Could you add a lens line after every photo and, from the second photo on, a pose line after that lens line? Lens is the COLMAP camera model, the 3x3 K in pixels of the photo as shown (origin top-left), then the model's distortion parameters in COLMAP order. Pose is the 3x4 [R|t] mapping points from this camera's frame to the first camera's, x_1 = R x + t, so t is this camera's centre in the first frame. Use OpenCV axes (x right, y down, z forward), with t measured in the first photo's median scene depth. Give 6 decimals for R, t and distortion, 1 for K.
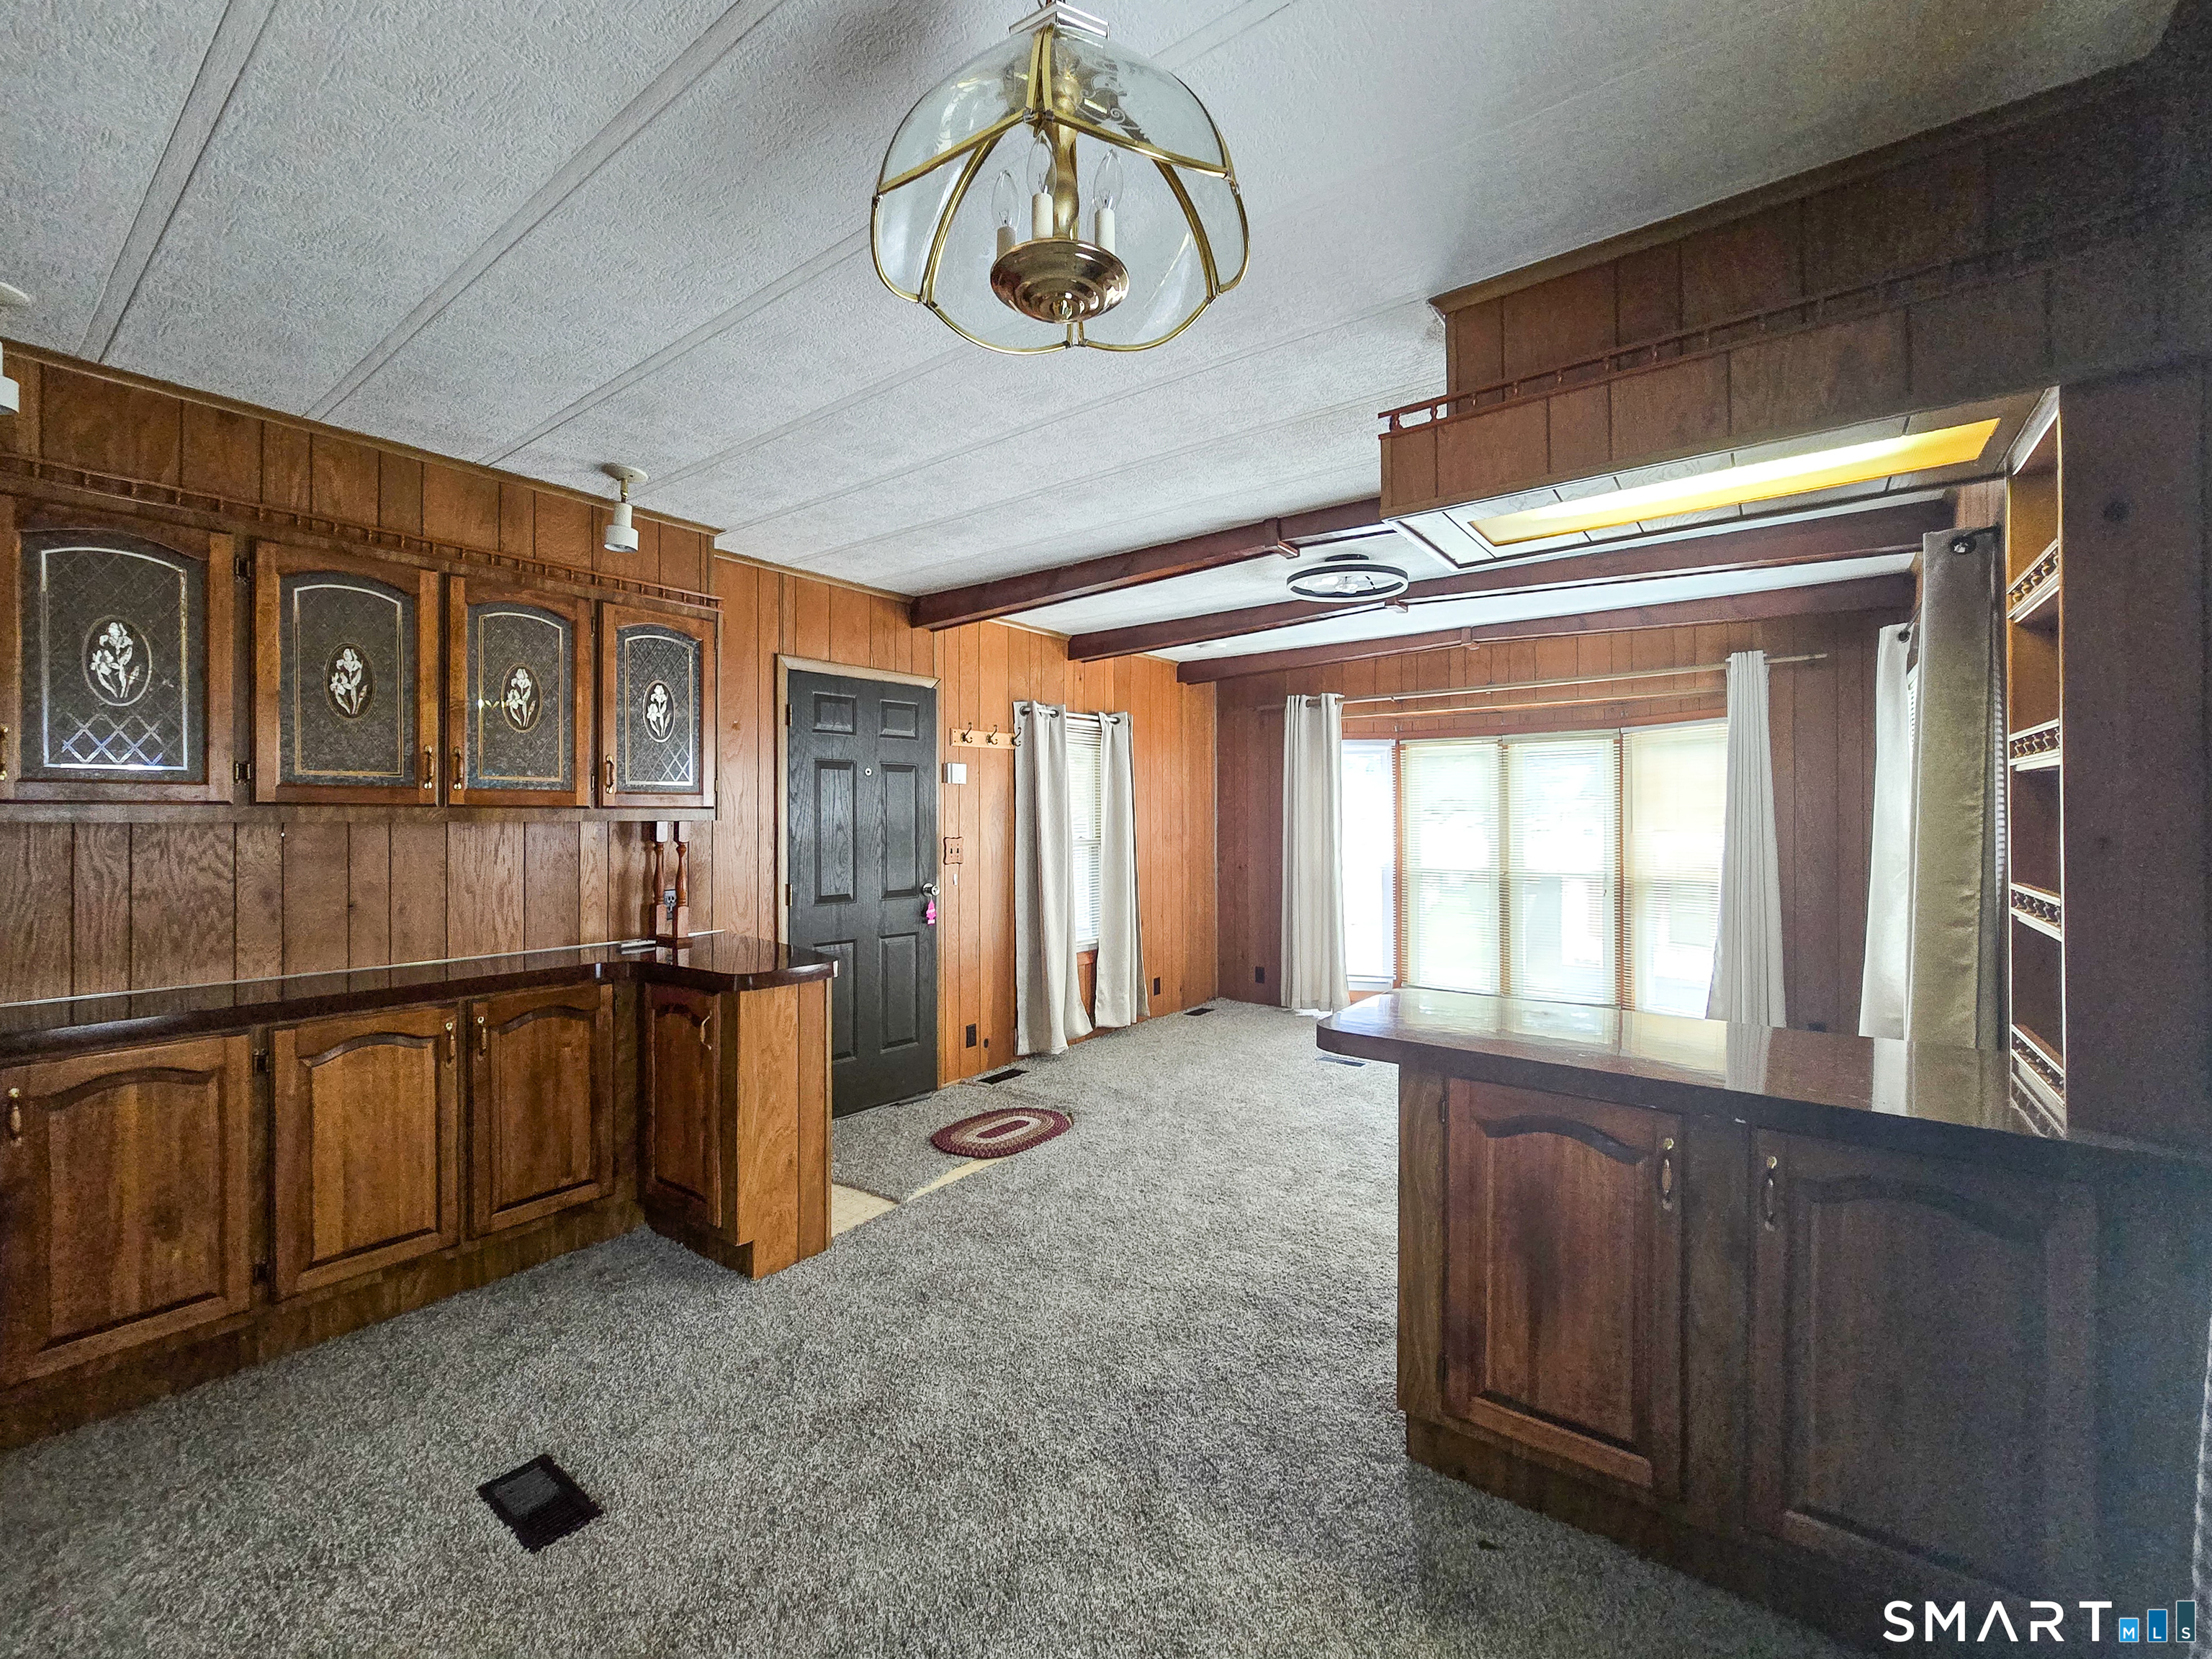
lens RADIAL K [[912.4, 0, 1106.0], [0, 912.4, 829.5], [0, 0, 1]] dist [-0.003424, -0.000140]
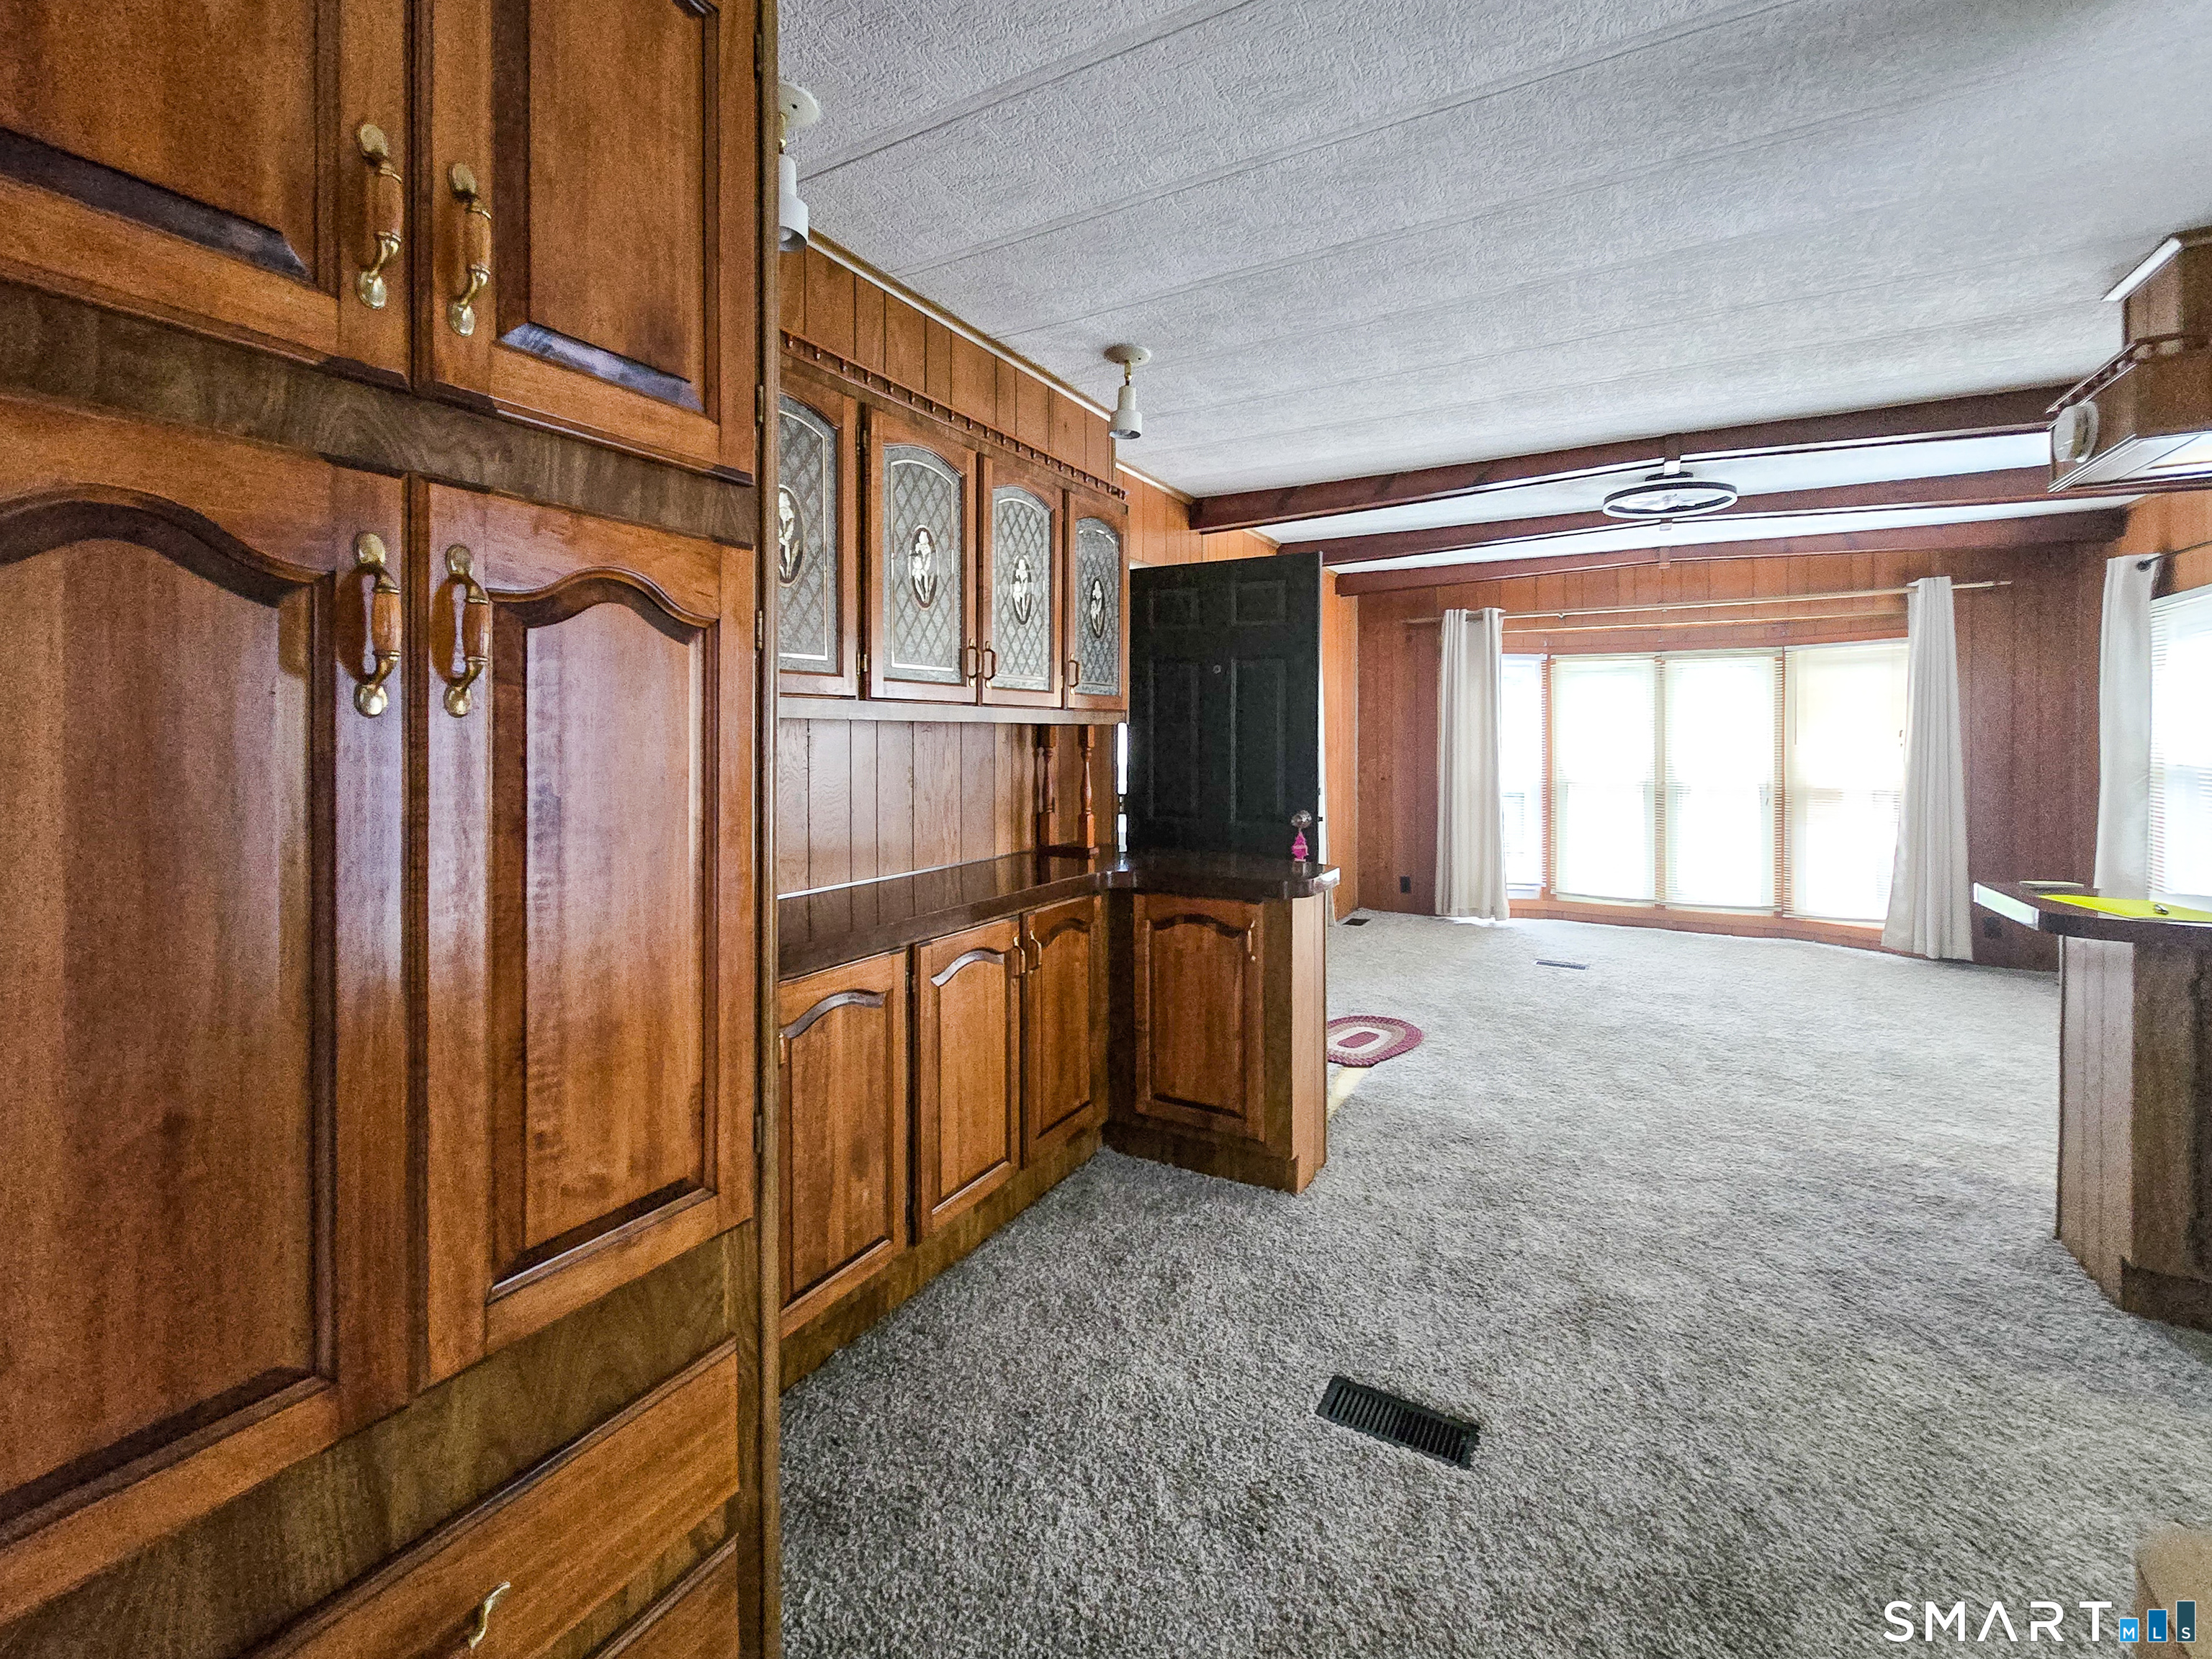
lens RADIAL K [[933.4, 0, 1109.9], [0, 933.4, 748.3], [0, 0, 1]] dist [0.002740, 0.000750]
pose [[0.991351, 0.003384, 0.131193, -0.474601], [-0.003794, 0.999989, 0.002872, 0.010261], [-0.131182, -0.003345, 0.991353, 0.026082]]
